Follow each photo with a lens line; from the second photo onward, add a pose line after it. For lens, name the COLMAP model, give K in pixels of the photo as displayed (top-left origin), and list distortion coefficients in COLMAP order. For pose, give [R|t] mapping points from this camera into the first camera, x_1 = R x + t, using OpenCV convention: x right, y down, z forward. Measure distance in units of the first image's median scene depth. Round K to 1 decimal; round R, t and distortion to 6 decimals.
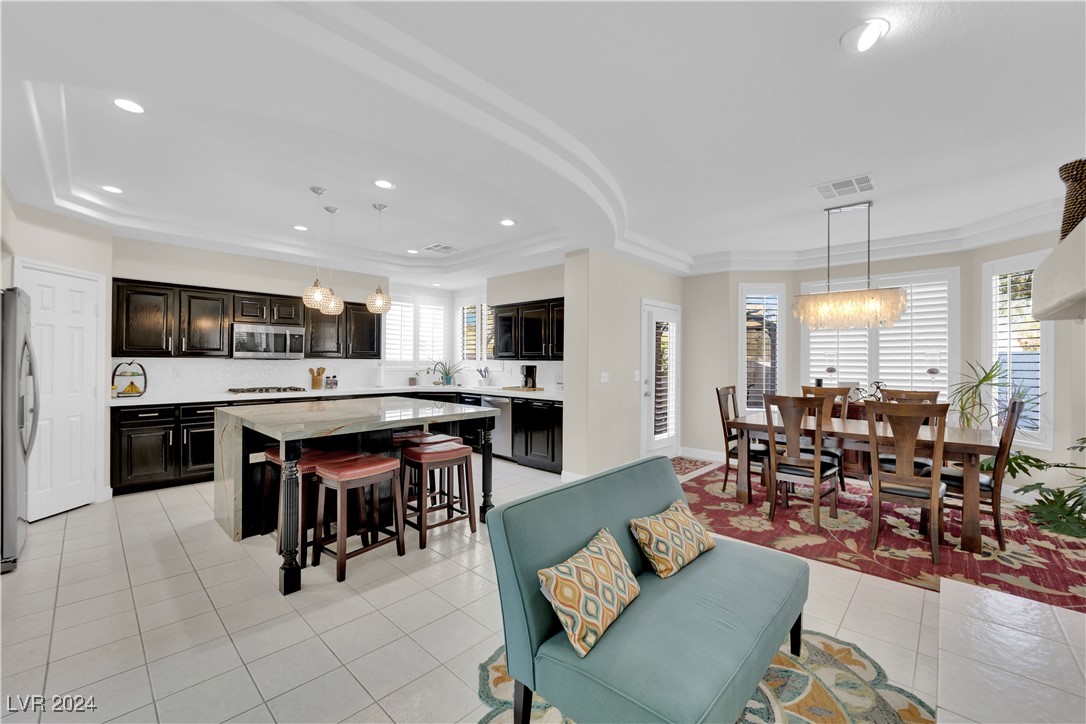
lens RADIAL K [[440.8, 0, 541.2], [0, 440.8, 361.8], [0, 0, 1]] dist [-0.009428, -0.000419]
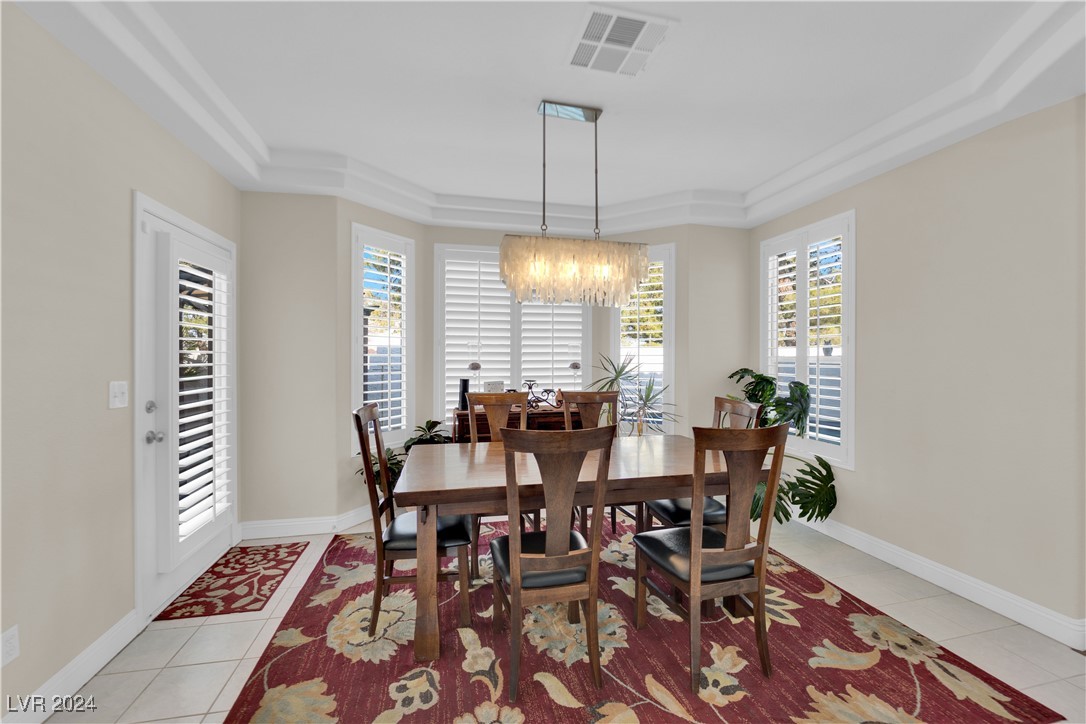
lens RADIAL K [[440.8, 0, 544.9], [0, 440.8, 357.4], [0, 0, 1]] dist [-0.009428, -0.000419]
pose [[0.556758, -0.006940, 0.830646, 0.132503], [0.003038, 0.999975, 0.006319, -0.000853], [-0.830669, -0.000995, 0.556766, 0.588339]]
